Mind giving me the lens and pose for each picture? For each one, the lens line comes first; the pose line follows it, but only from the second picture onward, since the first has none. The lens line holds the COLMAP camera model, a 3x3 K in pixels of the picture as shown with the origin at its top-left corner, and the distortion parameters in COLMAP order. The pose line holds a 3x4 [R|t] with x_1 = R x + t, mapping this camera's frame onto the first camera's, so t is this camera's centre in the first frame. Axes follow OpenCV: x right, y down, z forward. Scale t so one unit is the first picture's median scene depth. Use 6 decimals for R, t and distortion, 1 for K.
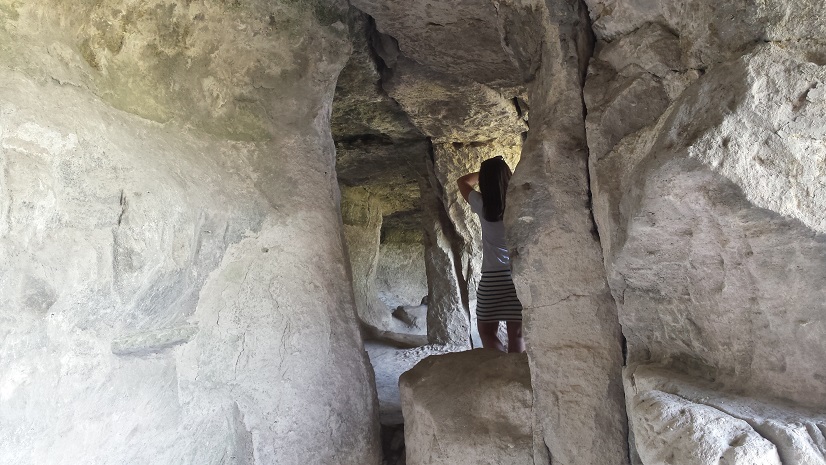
lens RADIAL K [[744.5, 0, 412.6], [0, 744.5, 231.5], [0, 0, 1]] dist [0.008865, -0.009804]
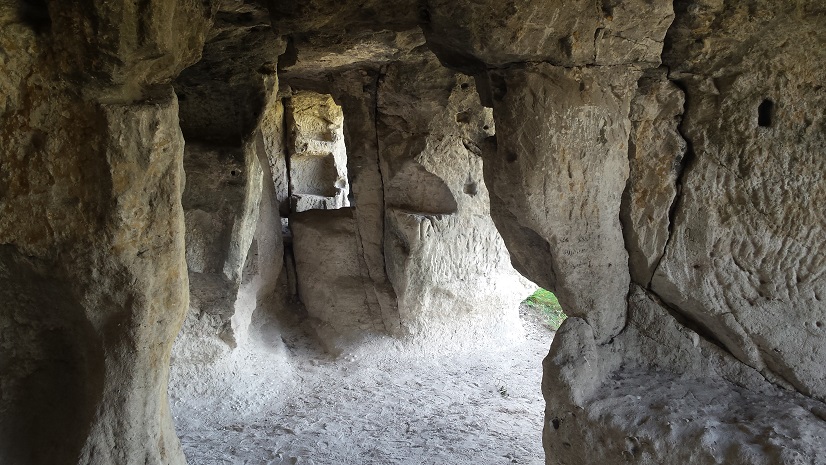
lens RADIAL K [[744.5, 0, 412.7], [0, 744.5, 232.7], [0, 0, 1]] dist [0.008865, -0.009804]
pose [[0.868686, -0.061492, 0.491532, -1.658340], [-0.023301, 0.986094, 0.164545, -0.357311], [-0.494815, -0.154391, 0.855174, -2.579125]]
